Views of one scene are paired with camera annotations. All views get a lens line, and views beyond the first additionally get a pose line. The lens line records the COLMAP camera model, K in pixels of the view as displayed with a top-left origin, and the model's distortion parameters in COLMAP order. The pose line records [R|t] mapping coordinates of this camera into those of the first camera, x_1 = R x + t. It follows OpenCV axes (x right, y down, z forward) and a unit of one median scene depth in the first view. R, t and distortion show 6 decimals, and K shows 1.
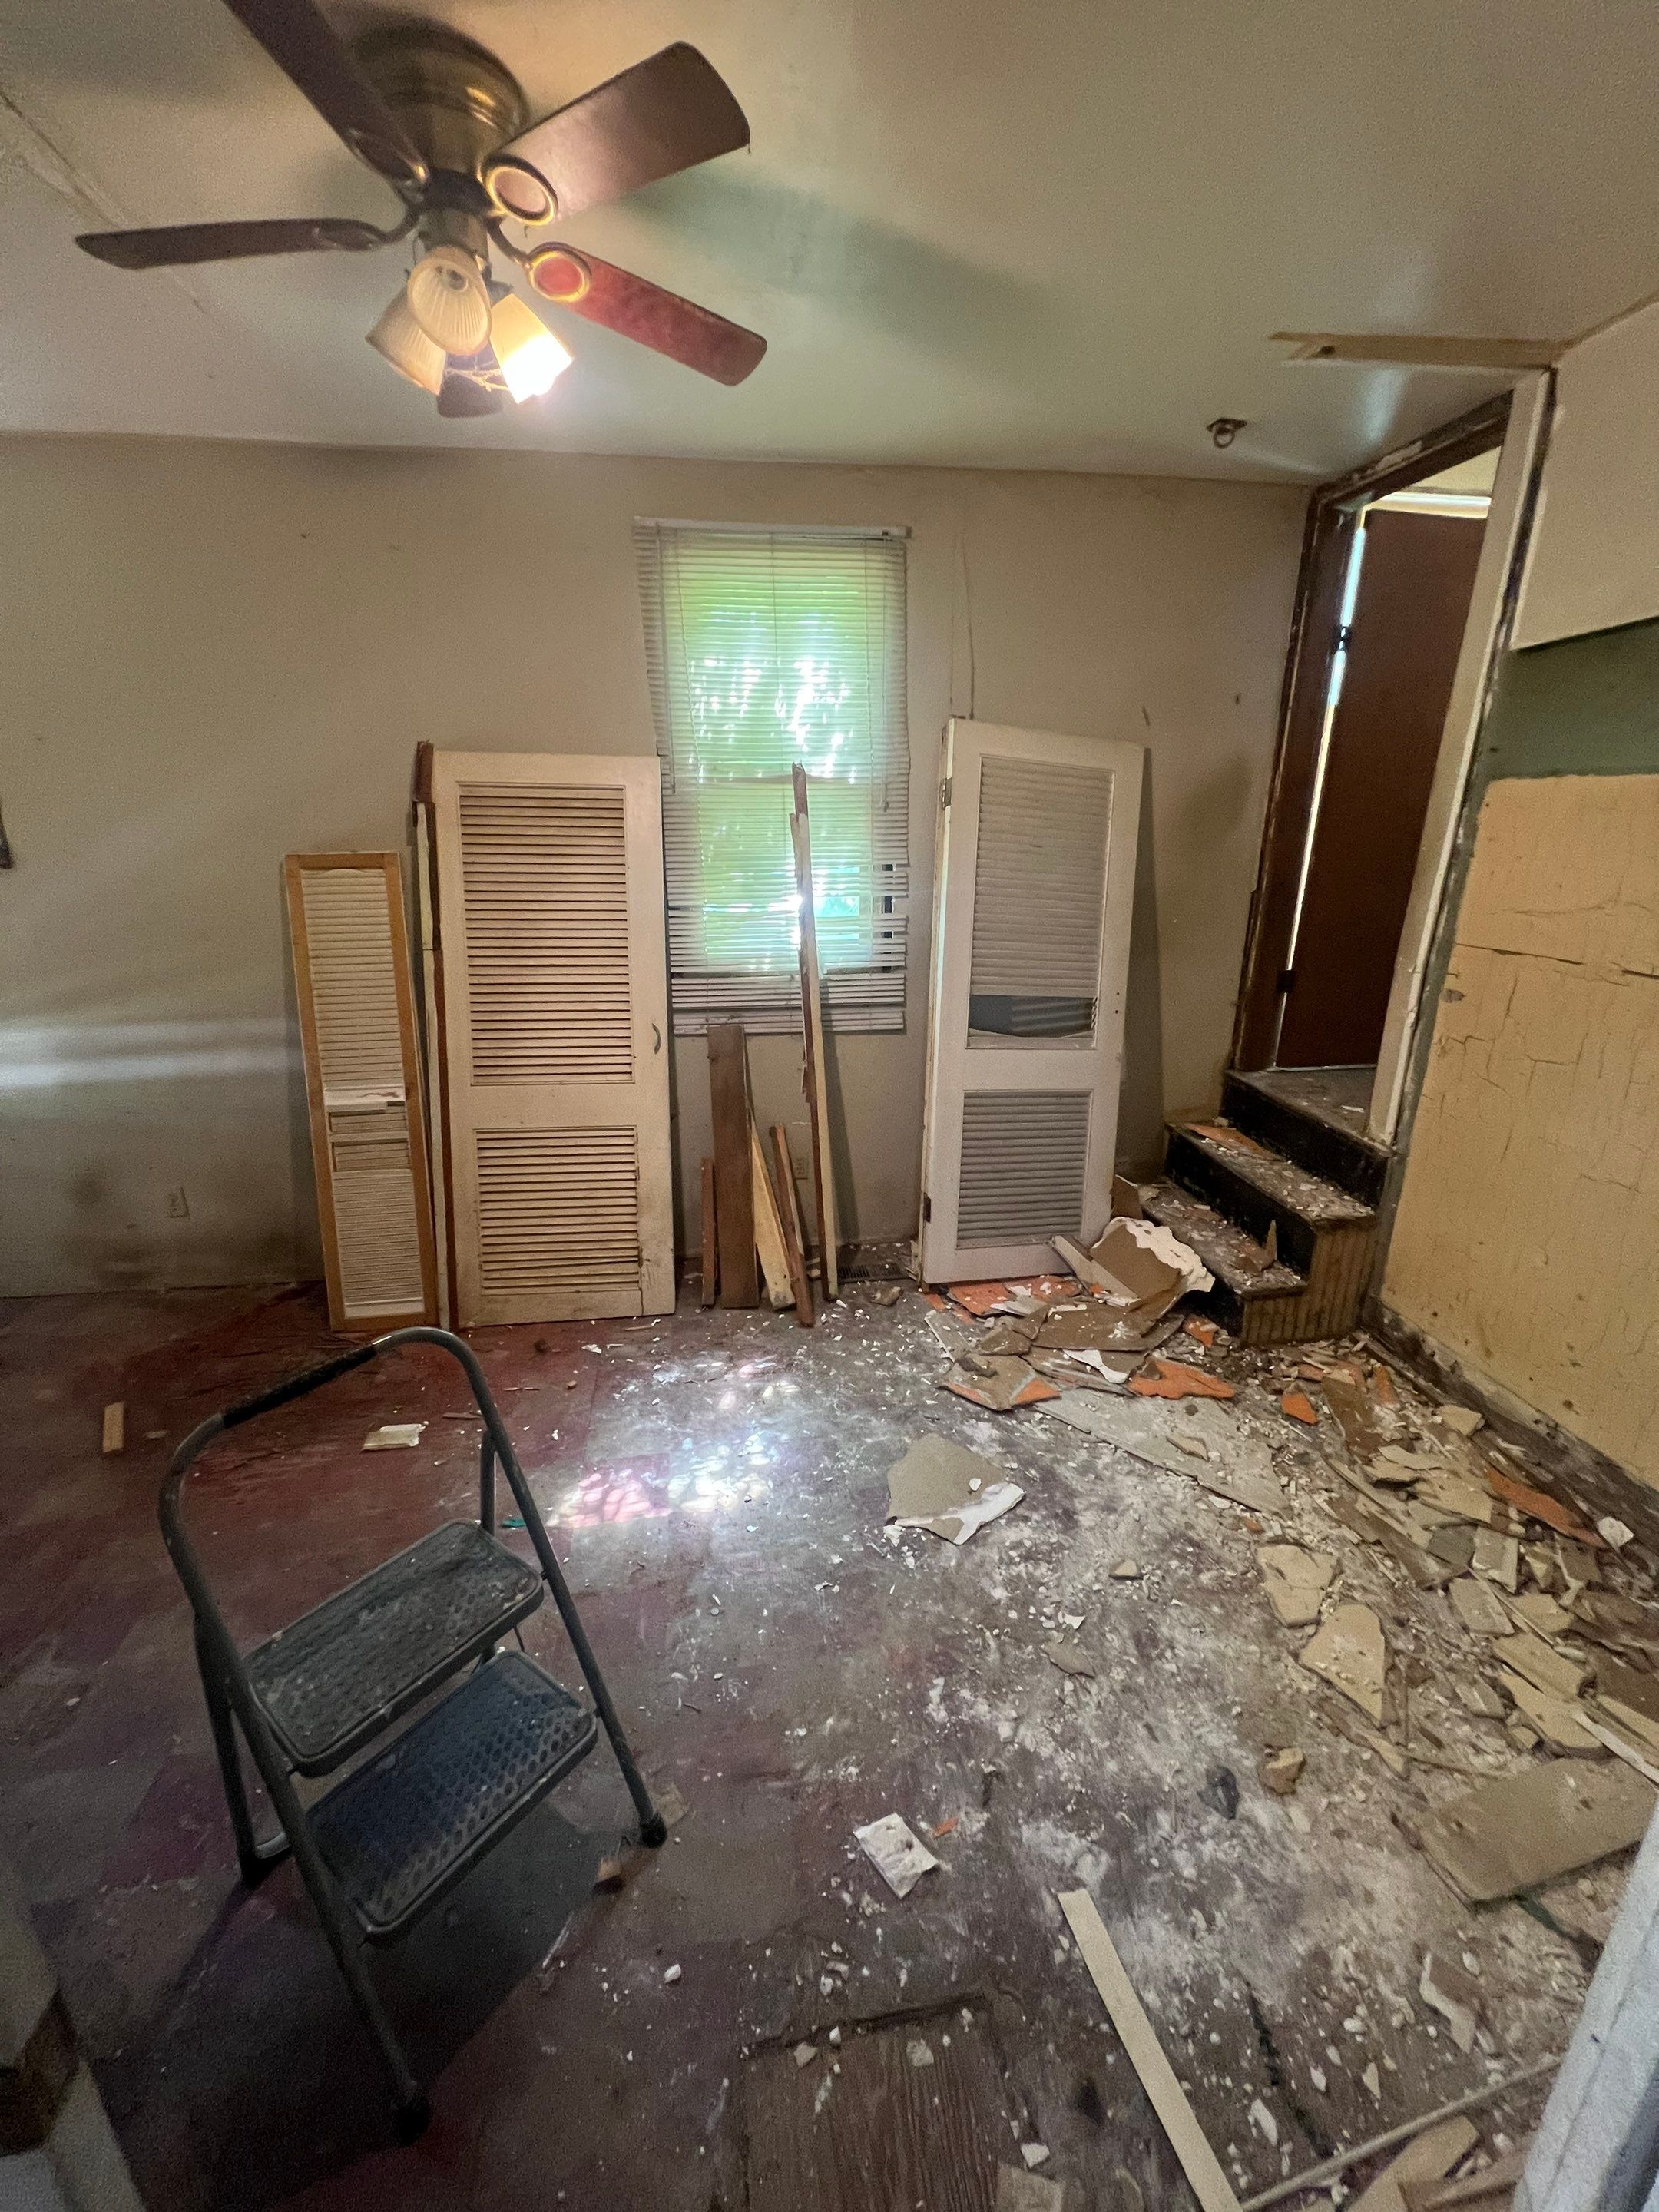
lens RADIAL K [[886.8, 0, 830.5], [0, 886.8, 1113.0], [0, 0, 1]] dist [0.002787, -0.000669]
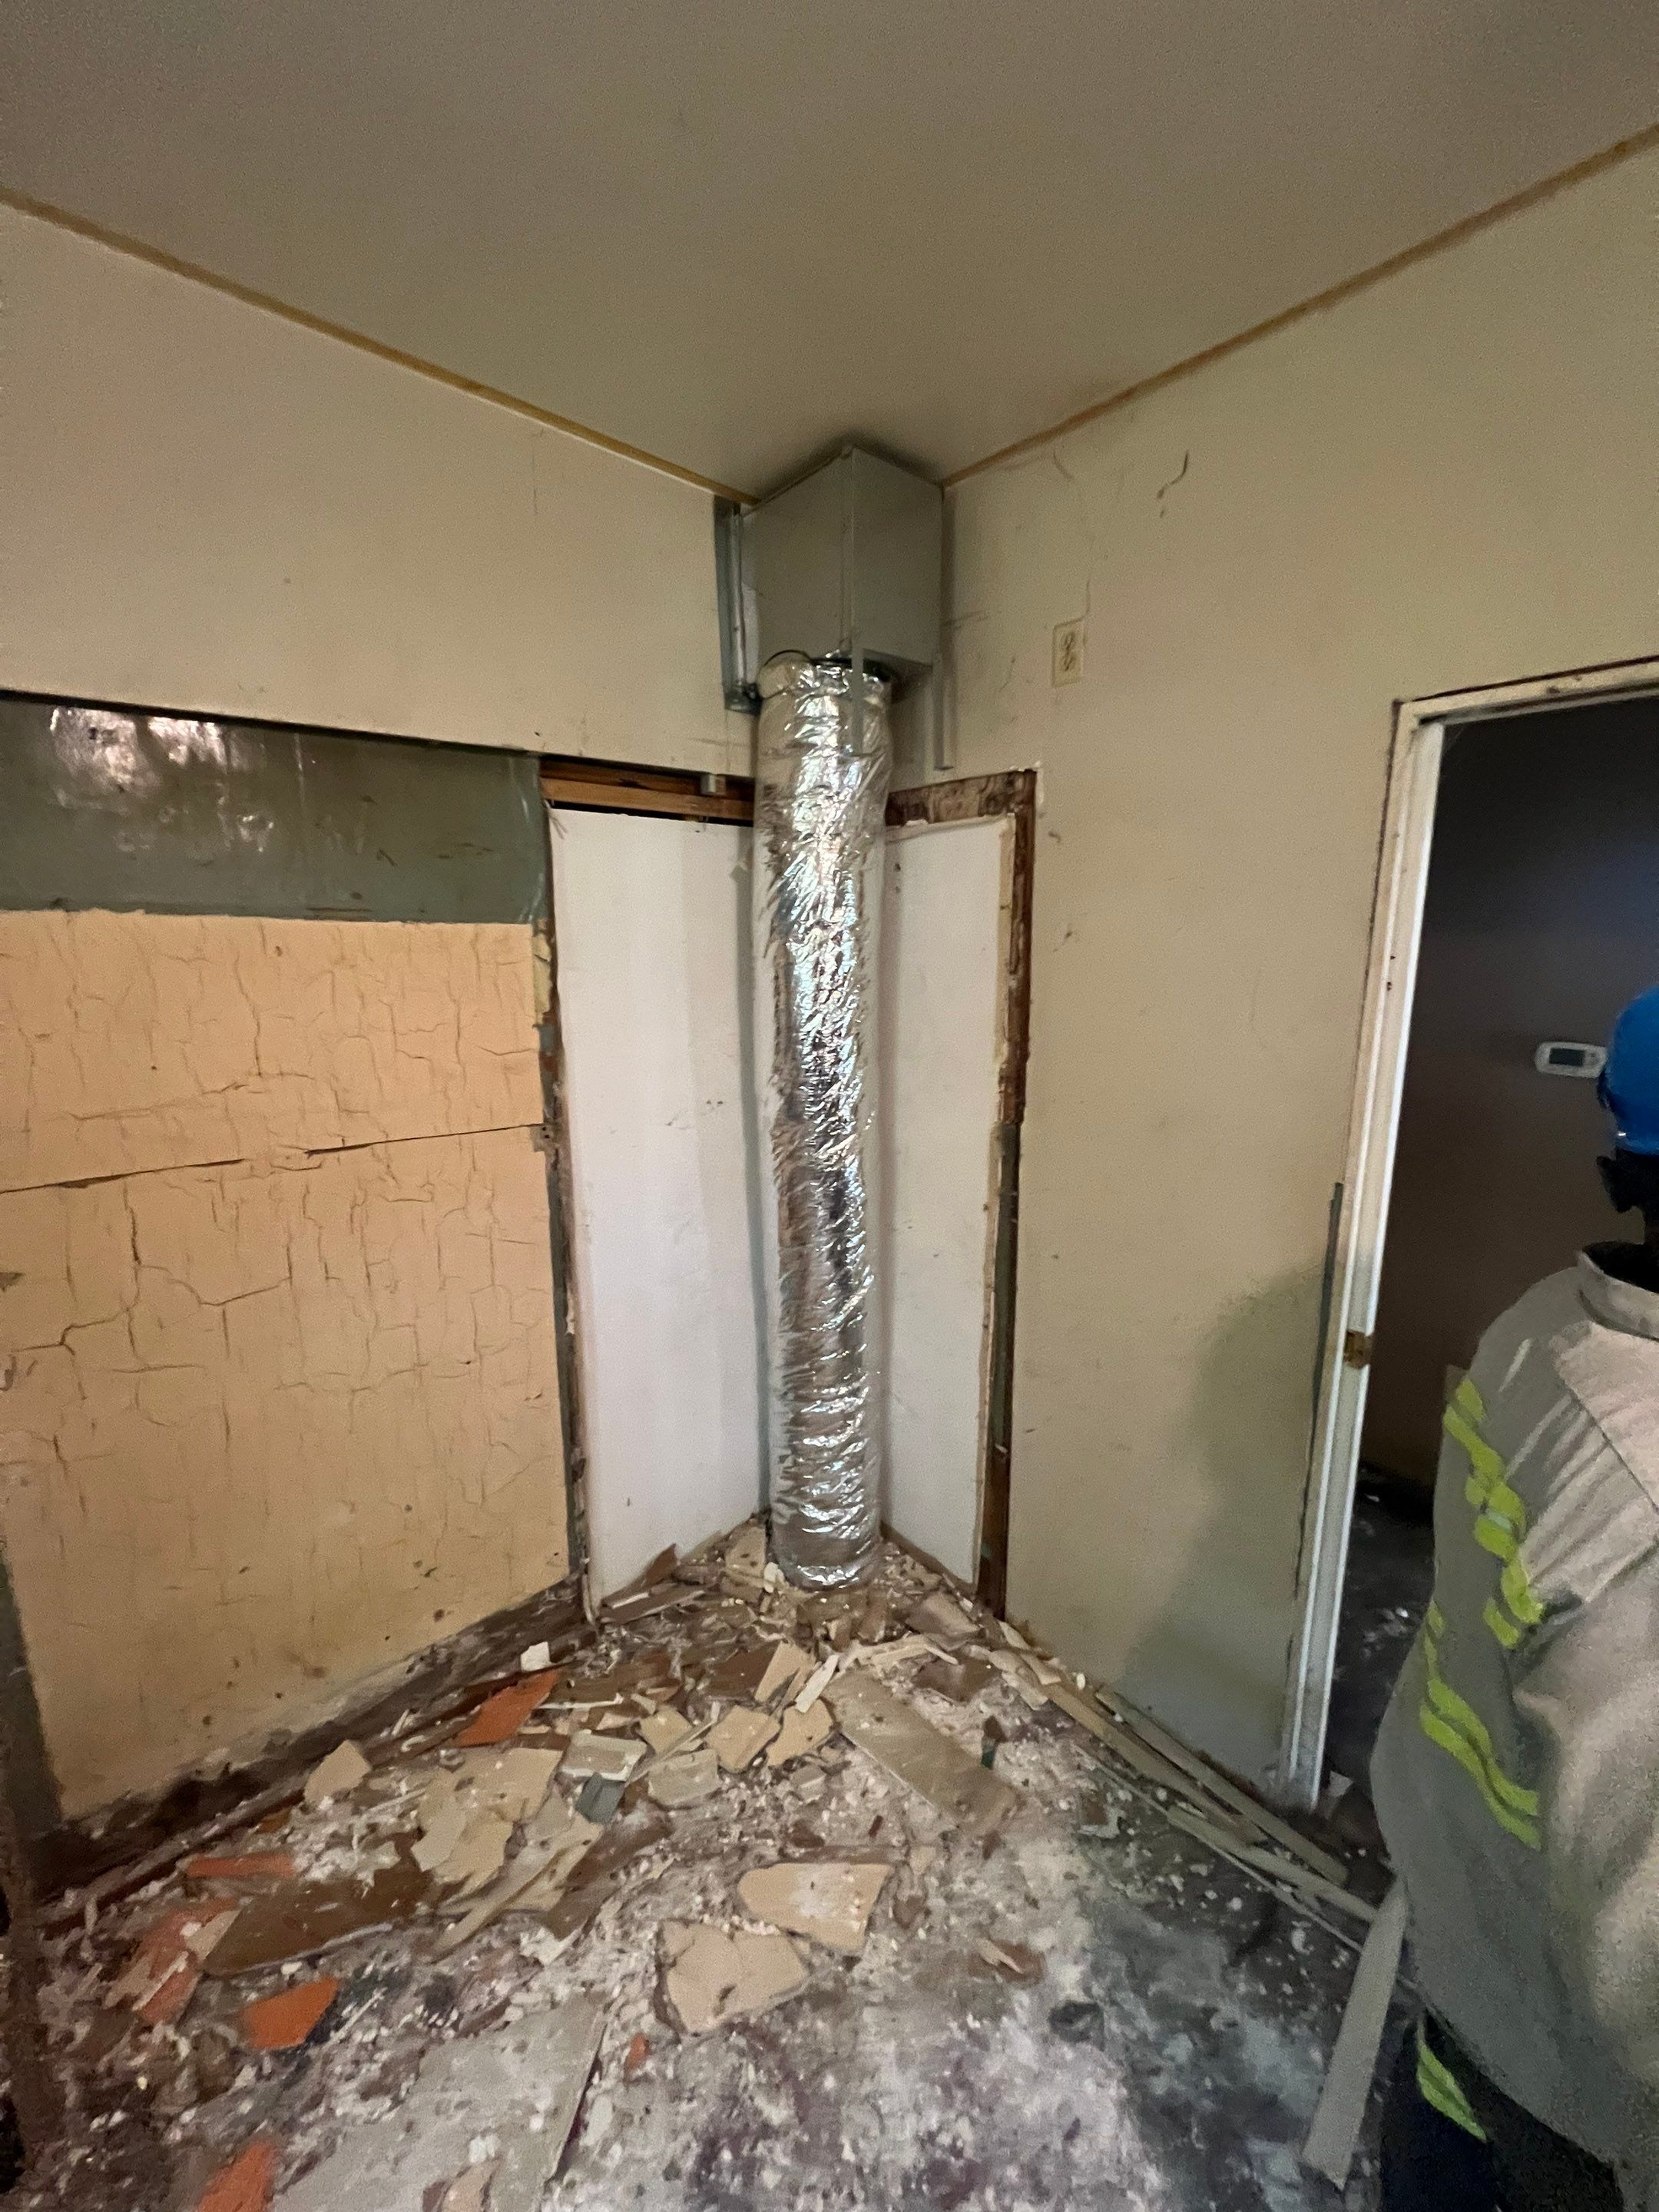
lens RADIAL K [[886.8, 0, 830.0], [0, 886.8, 1102.2], [0, 0, 1]] dist [0.002787, -0.000669]
pose [[-0.534828, -0.153496, 0.830902, -0.026097], [0.256405, 0.907510, 0.332689, -0.380709], [-0.805118, 0.390979, -0.446005, 1.050861]]
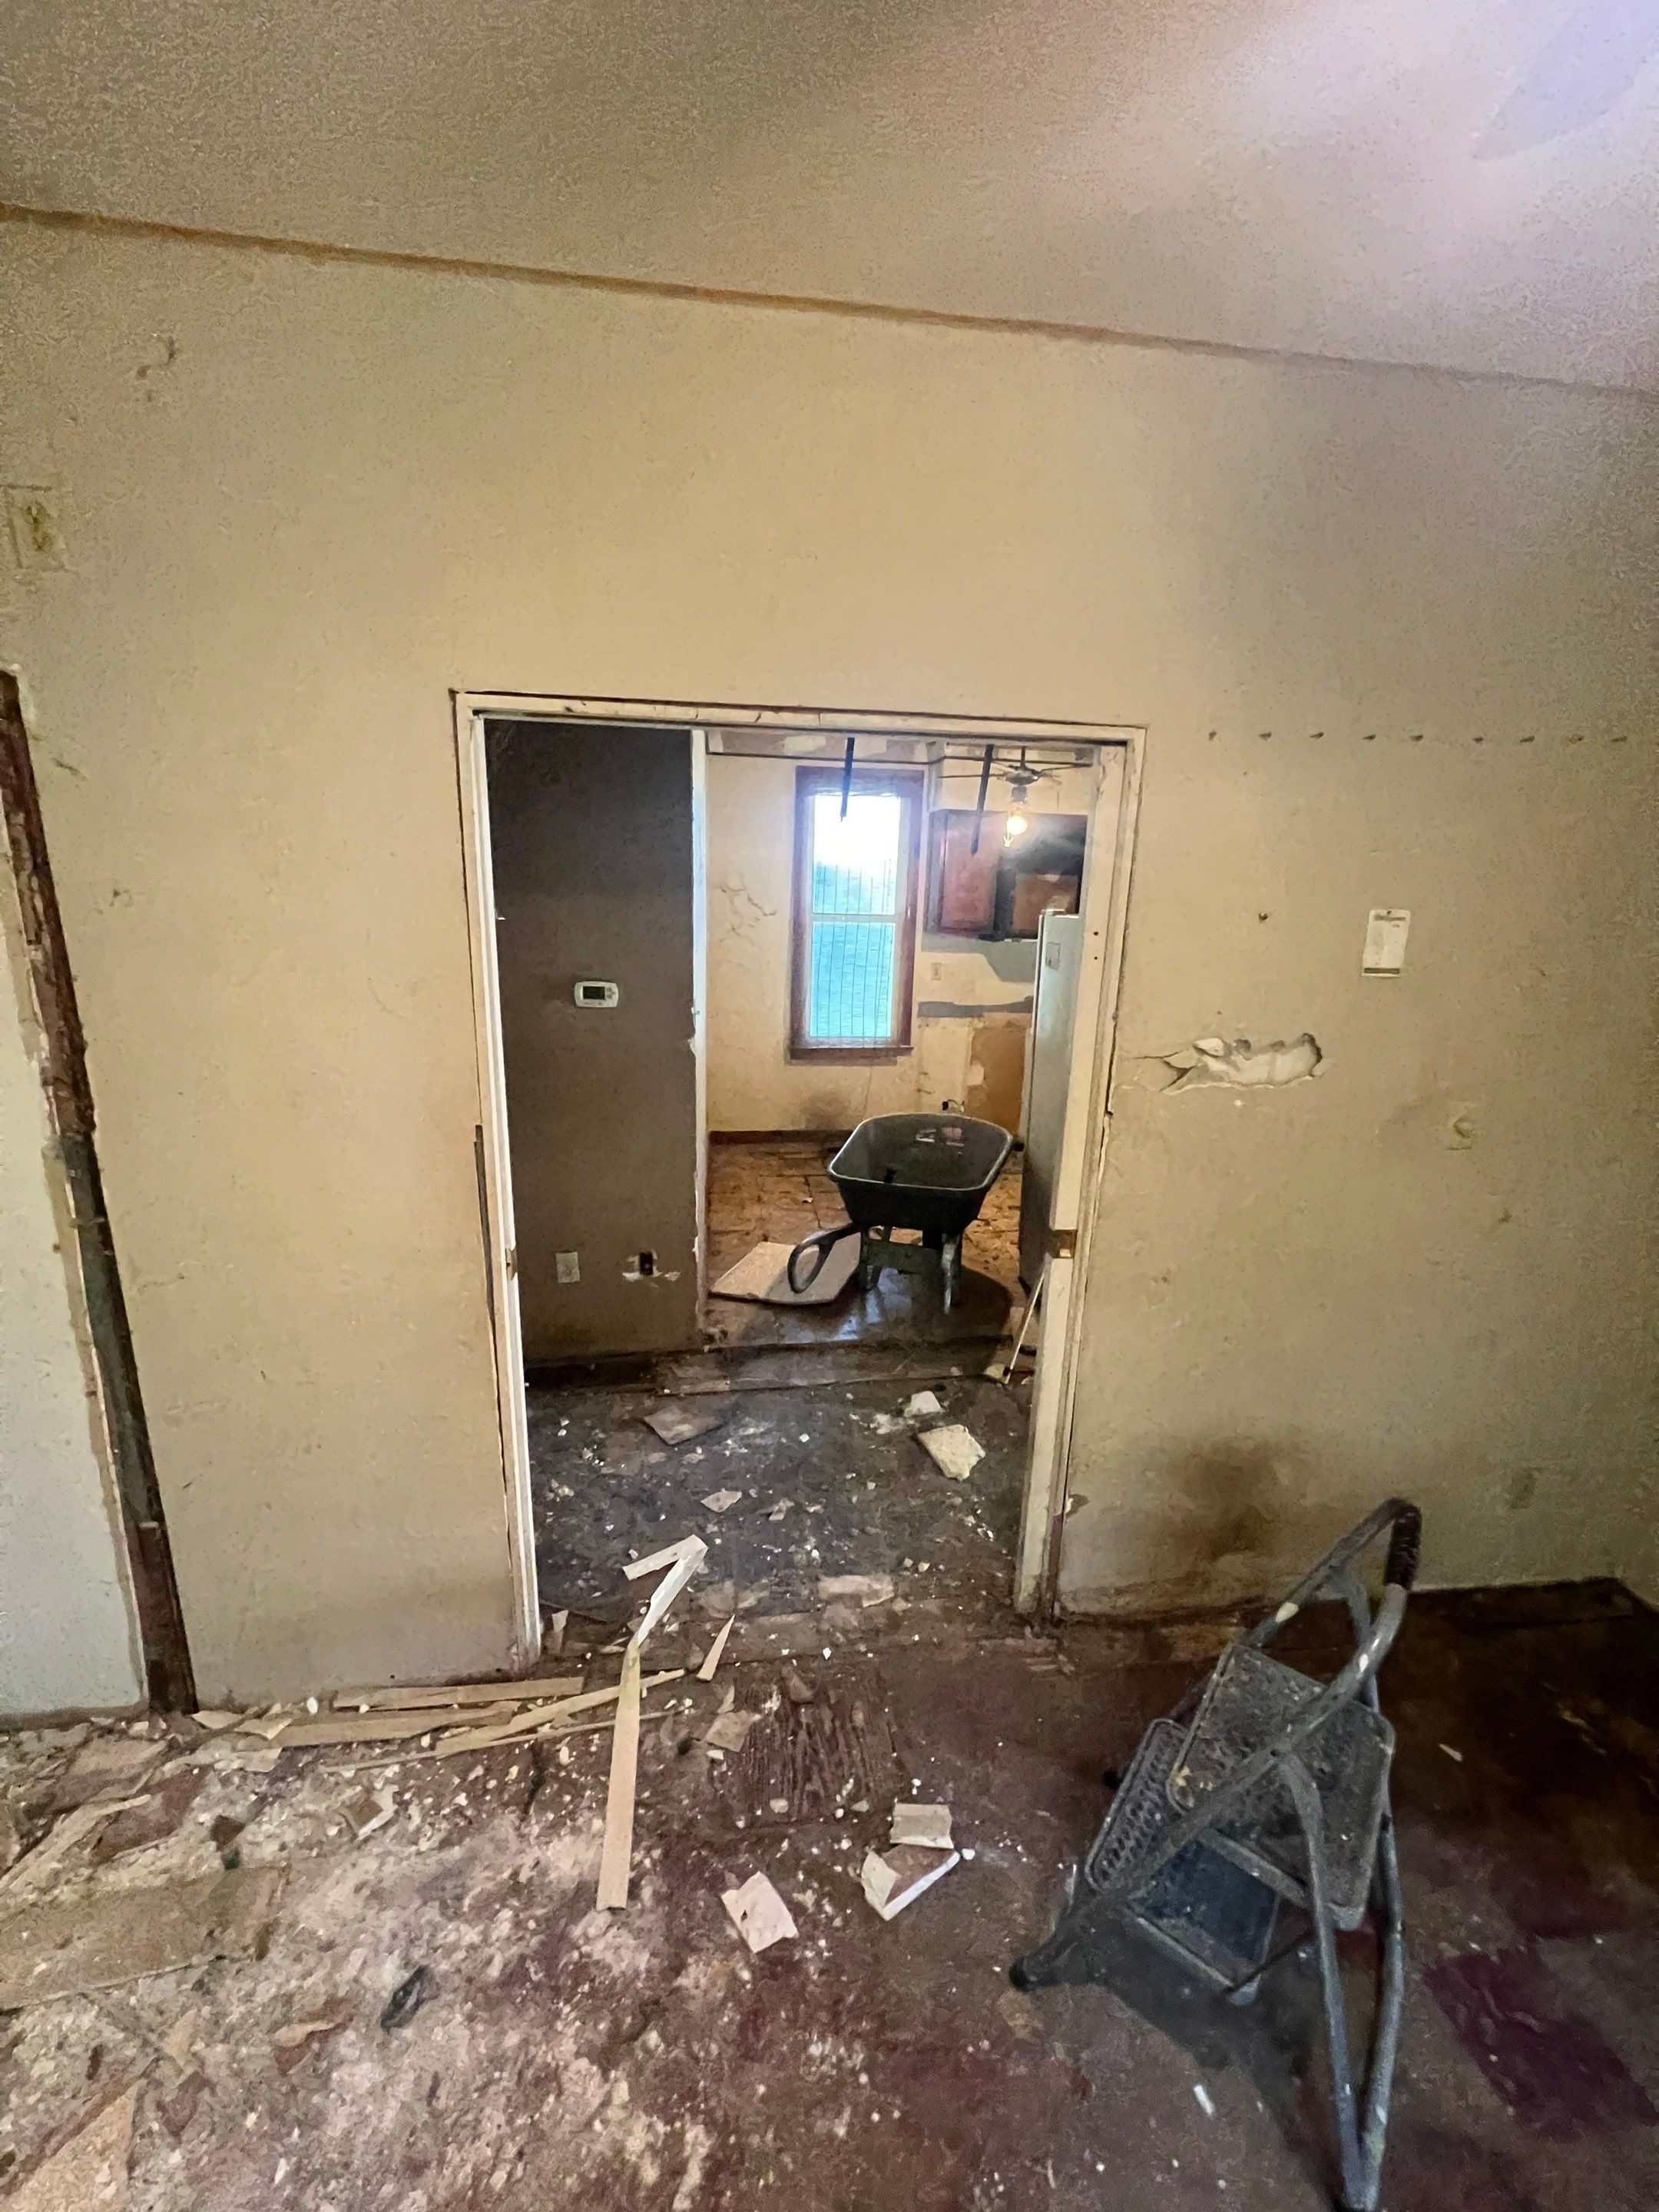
lens RADIAL K [[886.8, 0, 833.7], [0, 886.8, 1103.4], [0, 0, 1]] dist [0.002787, -0.000669]
pose [[-0.999687, -0.023078, 0.009611, 0.017838], [-0.014857, 0.857656, 0.514009, -0.415073], [-0.020105, 0.513705, -0.857731, 1.101108]]
